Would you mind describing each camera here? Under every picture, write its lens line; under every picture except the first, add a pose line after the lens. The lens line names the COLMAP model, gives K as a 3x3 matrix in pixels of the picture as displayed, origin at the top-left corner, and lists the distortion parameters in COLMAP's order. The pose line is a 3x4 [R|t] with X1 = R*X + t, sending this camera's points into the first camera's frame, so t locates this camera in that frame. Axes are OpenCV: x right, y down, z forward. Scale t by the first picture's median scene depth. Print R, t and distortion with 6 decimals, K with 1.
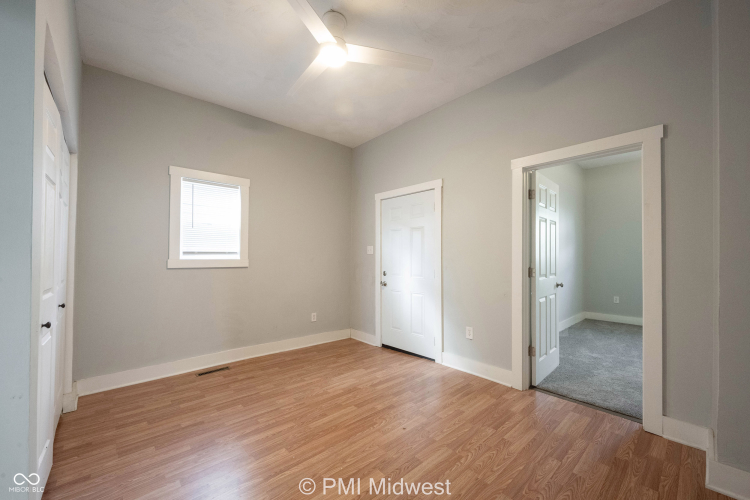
lens RADIAL K [[297.0, 0, 375.2], [0, 297.0, 252.9], [0, 0, 1]] dist [-0.001120, 0.000708]
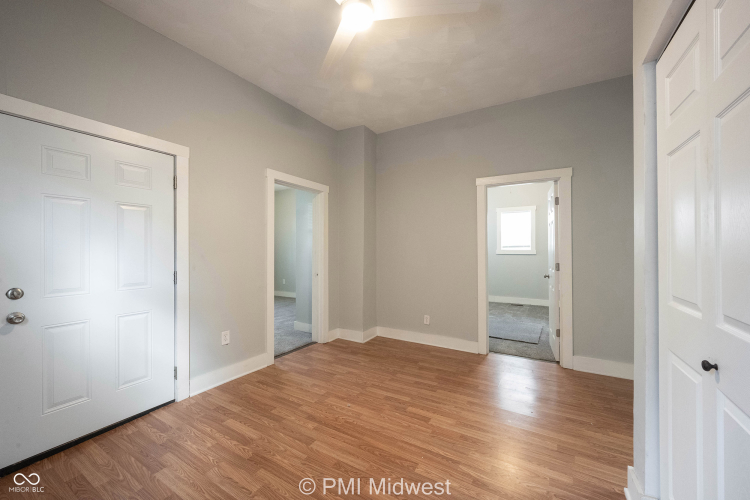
lens RADIAL K [[297.0, 0, 378.4], [0, 297.0, 250.2], [0, 0, 1]] dist [-0.001120, 0.000708]
pose [[-0.301987, 0.002502, 0.953309, -0.744591], [-0.012286, 0.999903, -0.006516, 0.006612], [-0.953233, -0.013680, -0.301927, 0.920263]]
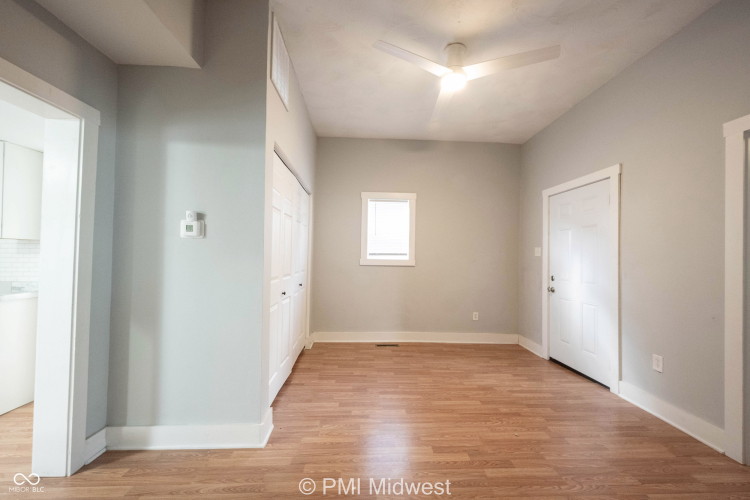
lens RADIAL K [[297.0, 0, 373.7], [0, 297.0, 249.9], [0, 0, 1]] dist [-0.001120, 0.000708]
pose [[0.771439, -0.001539, -0.636301, 0.266376], [-0.004689, 0.999956, -0.008104, -0.008954], [0.636286, 0.009235, 0.771398, -0.047012]]
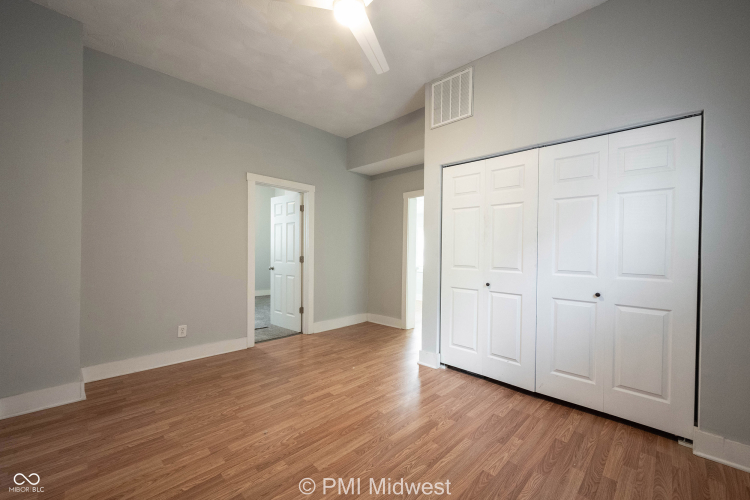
lens RADIAL K [[297.0, 0, 378.2], [0, 297.0, 253.5], [0, 0, 1]] dist [-0.001120, 0.000708]
pose [[-0.998085, -0.009954, -0.061053, -0.137600], [-0.009673, 0.999941, -0.004901, 0.029341], [0.061099, -0.004301, -0.998122, 1.436178]]
